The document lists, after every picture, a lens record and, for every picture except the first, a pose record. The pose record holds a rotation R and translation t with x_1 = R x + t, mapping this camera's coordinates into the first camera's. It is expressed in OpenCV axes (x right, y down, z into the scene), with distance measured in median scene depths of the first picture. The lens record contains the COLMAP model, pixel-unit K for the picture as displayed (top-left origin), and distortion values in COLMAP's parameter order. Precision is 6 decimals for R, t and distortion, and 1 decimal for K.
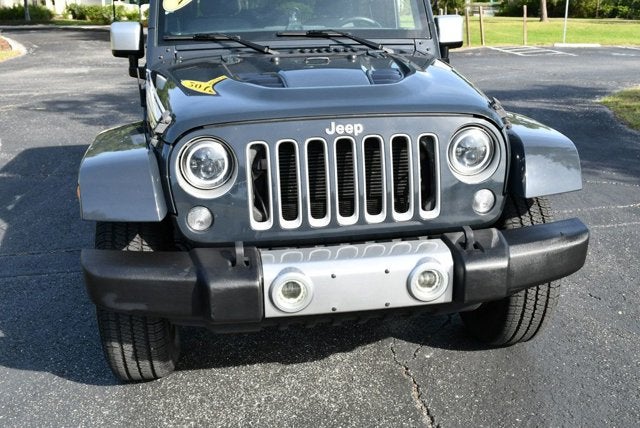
lens RADIAL K [[689.7, 0, 320.0], [0, 689.7, 214.0], [0, 0, 1]] dist [-0.080609, -0.008484]
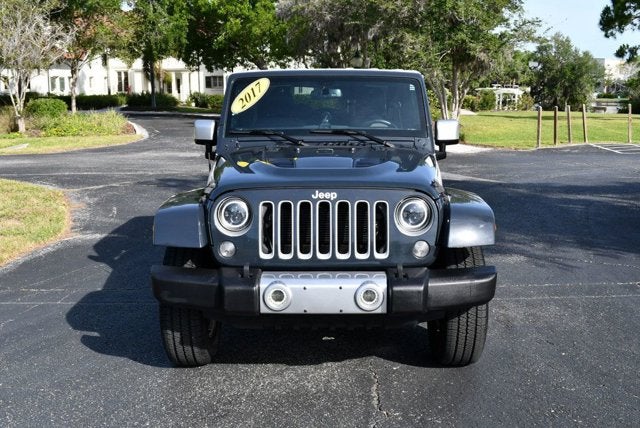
lens RADIAL K [[718.0, 0, 320.0], [0, 718.0, 214.0], [0, 0, 1]] dist [-0.075174, -0.013150]
pose [[0.985171, 0.041164, -0.166564, 0.278535], [-0.062988, 0.989780, -0.127940, 0.114919], [0.159596, 0.136535, 0.977695, -0.518693]]
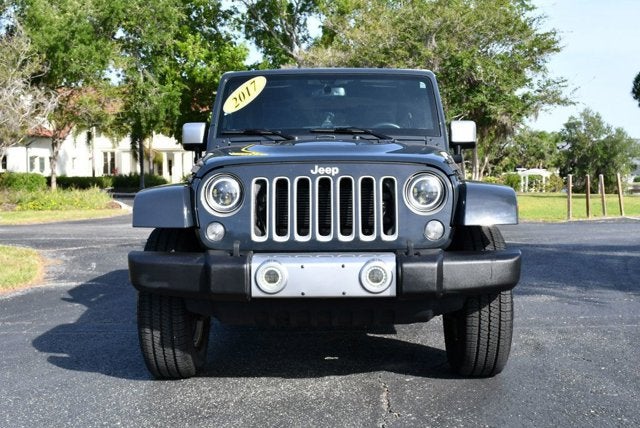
lens RADIAL K [[802.5, 0, 320.0], [0, 802.5, 214.0], [0, 0, 1]] dist [-0.070009, 0.000726]
pose [[0.983761, 0.015202, -0.178840, 0.296815], [-0.061404, 0.964788, -0.255759, 0.347895], [0.168655, 0.262587, 0.950054, -0.459431]]
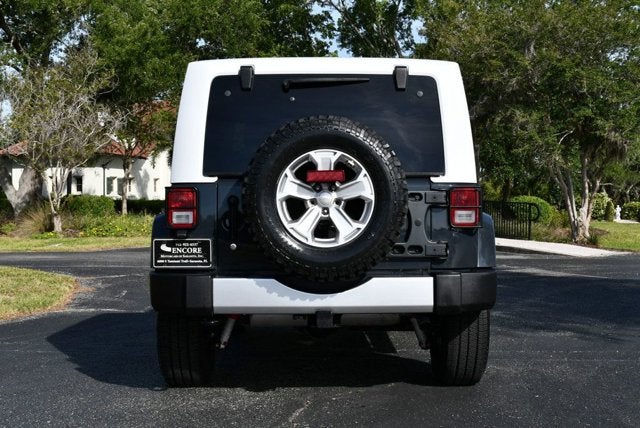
lens RADIAL K [[933.4, 0, 320.0], [0, 933.4, 214.0], [0, 0, 1]] dist [-0.027410, -0.038168]
pose [[0.949232, 0.014301, -0.314253, 0.776857], [-0.105413, 0.955671, -0.274919, 0.420428], [0.296391, 0.294088, 0.908661, -0.732702]]
